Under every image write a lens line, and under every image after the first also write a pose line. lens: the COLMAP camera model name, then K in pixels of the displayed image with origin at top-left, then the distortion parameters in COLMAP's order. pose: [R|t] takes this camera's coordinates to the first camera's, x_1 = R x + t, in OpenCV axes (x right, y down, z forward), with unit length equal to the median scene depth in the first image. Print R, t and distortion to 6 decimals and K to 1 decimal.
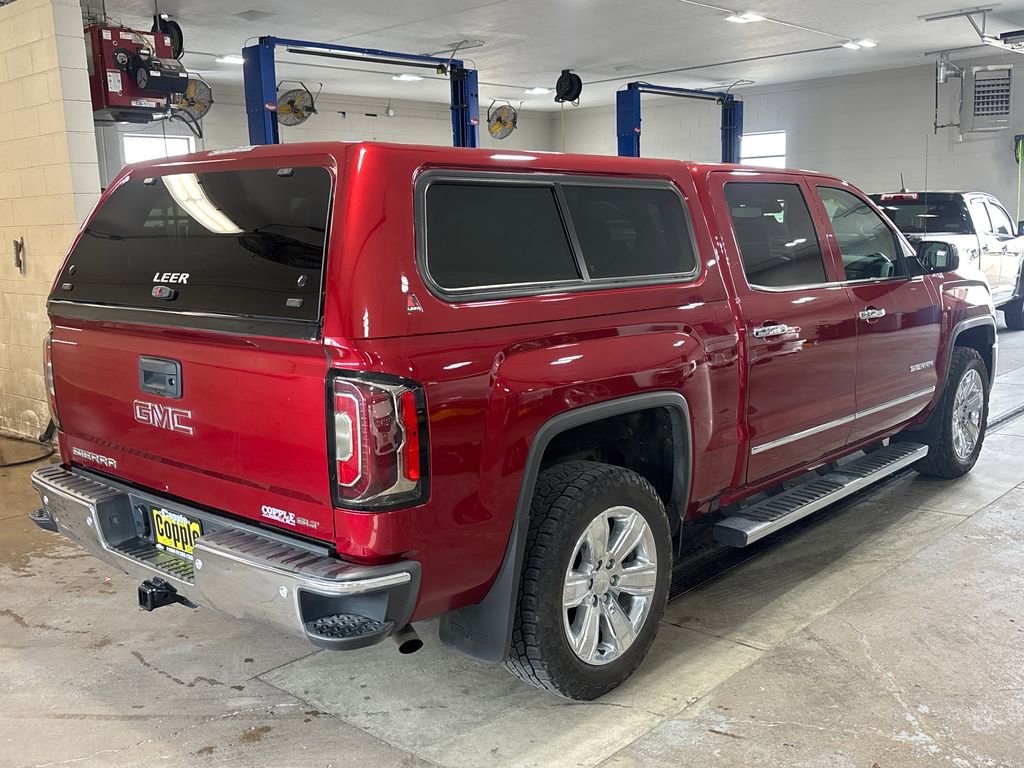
lens RADIAL K [[993.0, 0, 502.4], [0, 993.0, 381.9], [0, 0, 1]] dist [0.023726, 0.000000]
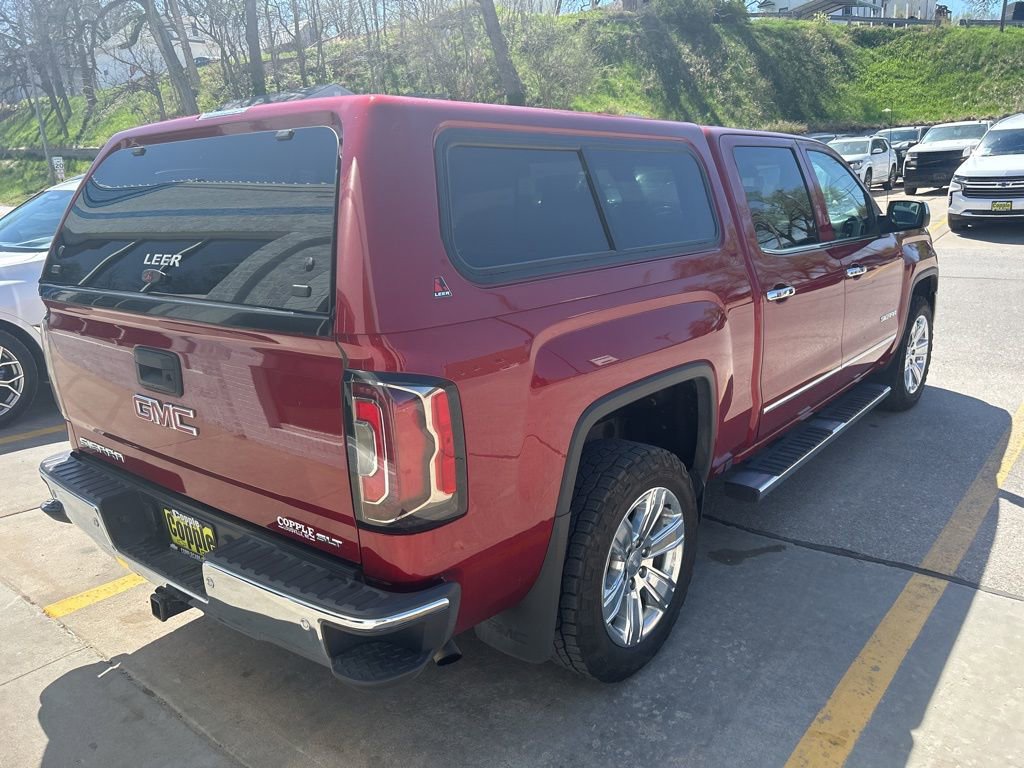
lens RADIAL K [[772.4, 0, 518.8], [0, 772.4, 389.7], [0, 0, 1]] dist [0.027702, -0.015515]
pose [[0.998869, -0.028841, 0.037790, -0.040967], [0.025344, 0.995625, 0.089942, -0.040175], [-0.040219, -0.088882, 0.995230, 0.265612]]
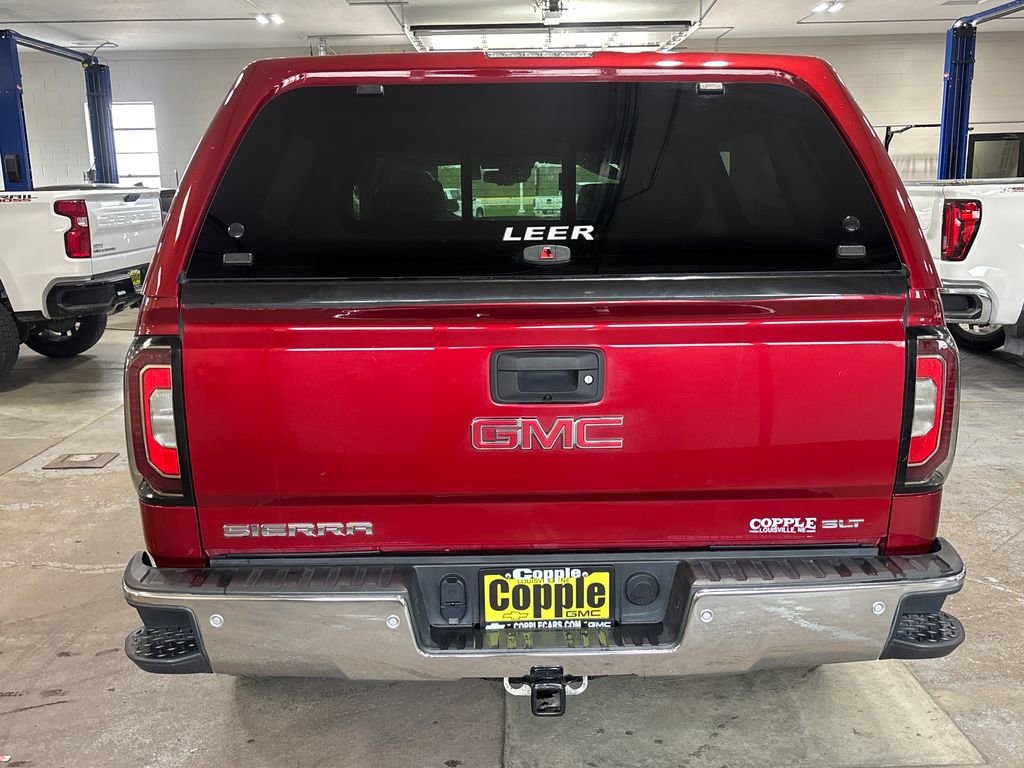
lens RADIAL K [[993.0, 0, 507.5], [0, 993.0, 379.7], [0, 0, 1]] dist [0.023726, 0.000000]
pose [[0.741834, -0.118039, 0.660113, -0.764891], [0.108274, 0.992553, 0.055808, -0.041899], [-0.661785, 0.030073, 0.749090, 0.467704]]
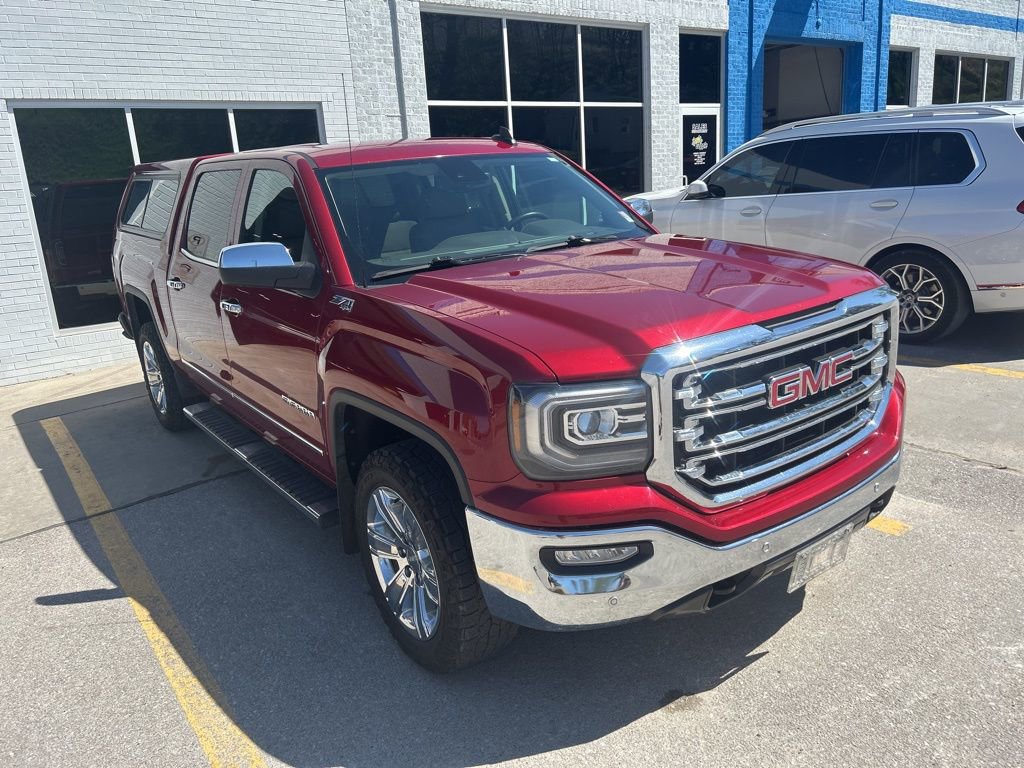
lens RADIAL K [[772.4, 0, 507.8], [0, 772.4, 380.8], [0, 0, 1]] dist [0.027702, -0.015515]
pose [[-0.209441, 0.297821, -0.931363, 1.498367], [-0.096583, 0.941529, 0.322791, -0.389805], [0.973040, 0.157559, -0.168430, 2.034533]]
